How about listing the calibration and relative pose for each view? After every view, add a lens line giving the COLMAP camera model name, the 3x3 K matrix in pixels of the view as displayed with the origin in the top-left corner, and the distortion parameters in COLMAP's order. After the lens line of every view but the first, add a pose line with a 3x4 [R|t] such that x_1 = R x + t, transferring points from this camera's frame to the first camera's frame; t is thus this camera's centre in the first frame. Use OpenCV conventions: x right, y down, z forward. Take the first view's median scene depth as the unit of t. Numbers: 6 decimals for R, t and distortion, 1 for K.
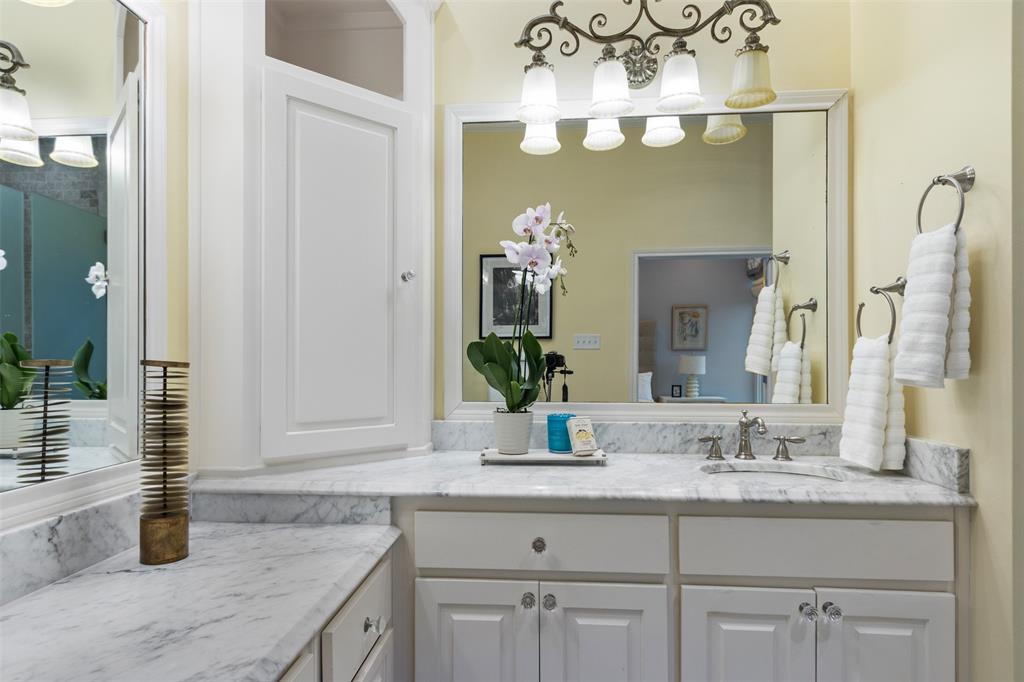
lens RADIAL K [[576.9, 0, 510.3], [0, 576.9, 360.4], [0, 0, 1]] dist [-0.001156, -0.000657]
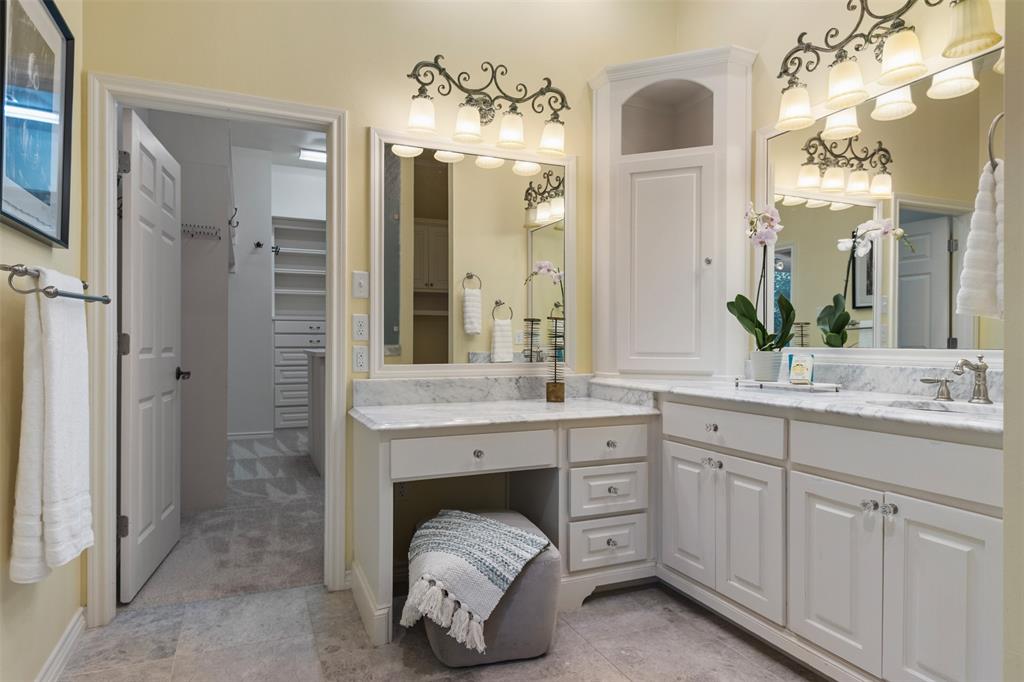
lens RADIAL K [[628.4, 0, 512.0], [0, 628.4, 341.0], [0, 0, 1]] dist [0.006145, 0.000173]
pose [[0.468504, -0.002888, -0.883457, 1.182071], [0.001285, 0.999996, -0.002587, 0.077089], [0.883460, 0.000077, 0.468506, -0.264595]]
